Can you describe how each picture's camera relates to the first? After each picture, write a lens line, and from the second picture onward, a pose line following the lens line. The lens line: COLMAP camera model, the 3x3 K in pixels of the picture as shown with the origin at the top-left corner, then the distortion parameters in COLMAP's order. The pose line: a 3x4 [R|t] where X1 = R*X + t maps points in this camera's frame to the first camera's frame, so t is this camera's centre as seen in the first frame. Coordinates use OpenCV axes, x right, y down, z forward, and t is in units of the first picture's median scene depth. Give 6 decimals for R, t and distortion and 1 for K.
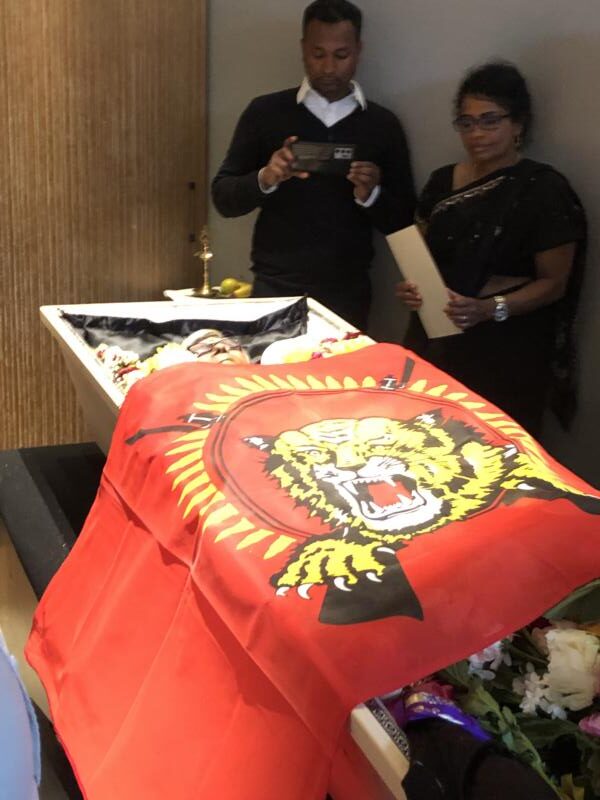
lens RADIAL K [[1184.6, 0, 311.6], [0, 1184.6, 376.9], [0, 0, 1]] dist [0.027975, 0.000000]
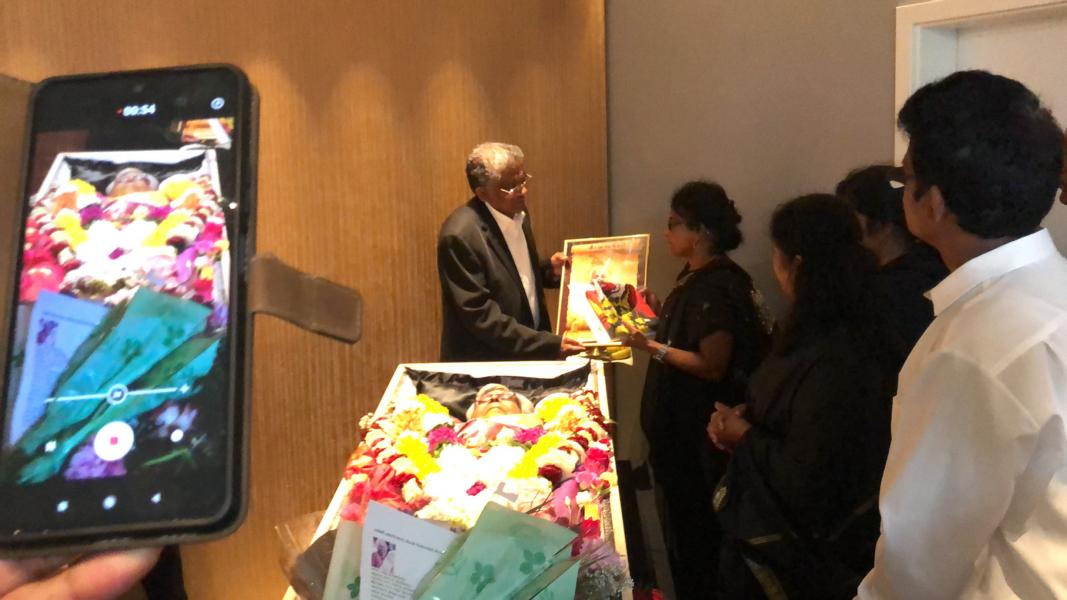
lens RADIAL K [[997.4, 0, 553.7], [0, 997.4, 271.6], [0, 0, 1]] dist [0.040066, 0.000000]
pose [[0.920233, -0.012065, -0.391184, 0.599130], [-0.043877, 0.990043, -0.133752, -0.024566], [0.388903, 0.140247, 0.910541, -0.059182]]
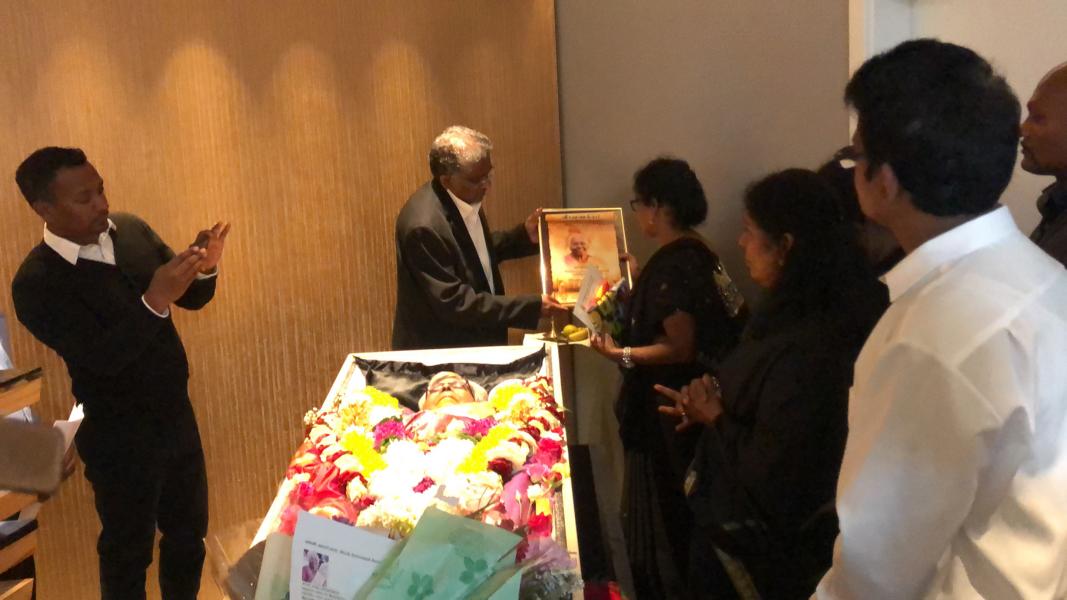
lens RADIAL K [[997.4, 0, 532.3], [0, 997.4, 272.5], [0, 0, 1]] dist [0.040066, 0.000000]
pose [[0.924579, -0.027335, -0.380009, 0.602834], [-0.015403, 0.993925, -0.108973, -0.043005], [0.380679, 0.106608, 0.918541, -0.006865]]
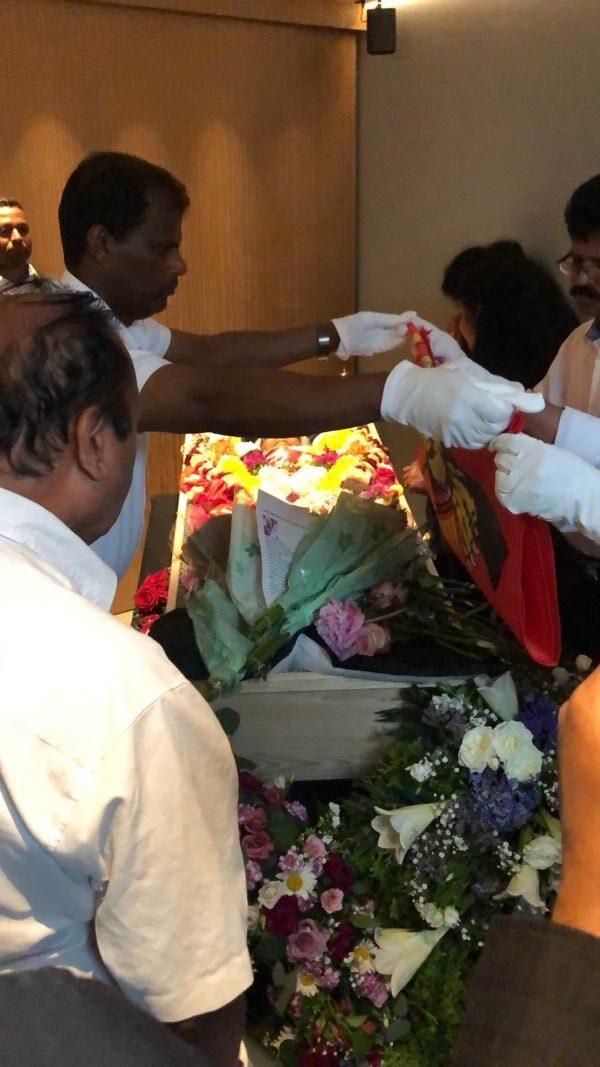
lens RADIAL K [[997.4, 0, 312.3], [0, 997.4, 516.3], [0, 0, 1]] dist [0.040066, 0.000000]
pose [[0.946902, 0.052314, -0.317238, 0.544499], [-0.041033, 0.998269, 0.042144, 0.039463], [0.318894, -0.026889, 0.947409, -0.367478]]
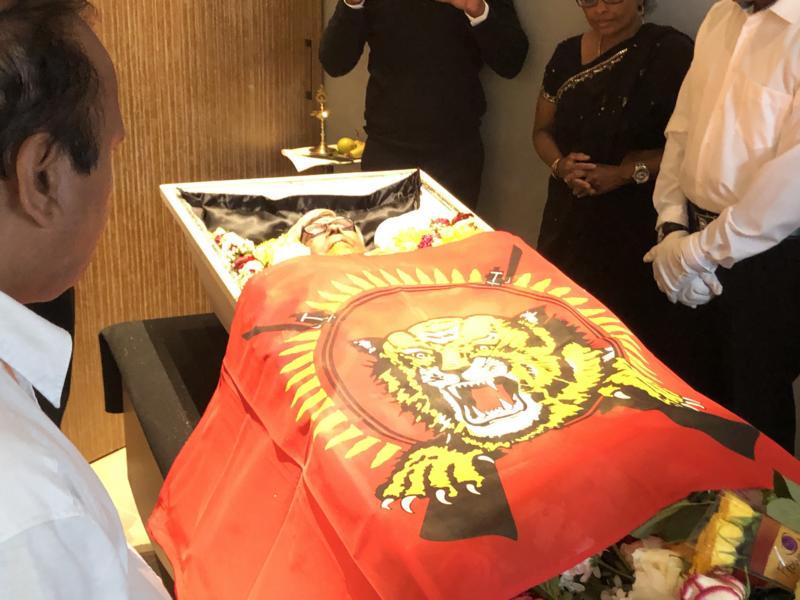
lens RADIAL K [[1184.6, 0, 390.0], [0, 1184.6, 294.5], [0, 0, 1]] dist [0.027975, 0.000000]
pose [[0.999237, -0.000166, -0.039053, 0.015618], [0.003704, 0.995884, 0.090560, -0.082226], [0.038878, -0.090636, 0.995125, -0.037068]]
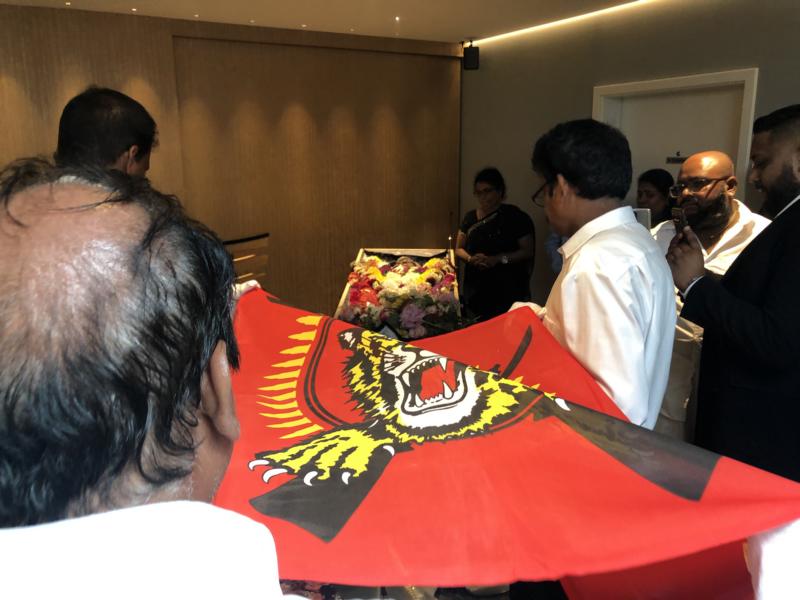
lens RADIAL K [[666.4, 0, 395.3], [0, 666.4, 300.0], [0, 0, 1]] dist [0.044936, -0.058127]
pose [[0.902753, 0.052294, -0.426969, 0.886435], [-0.073817, 0.996692, -0.034001, 0.186365], [0.423778, 0.062212, 0.903627, -0.788823]]
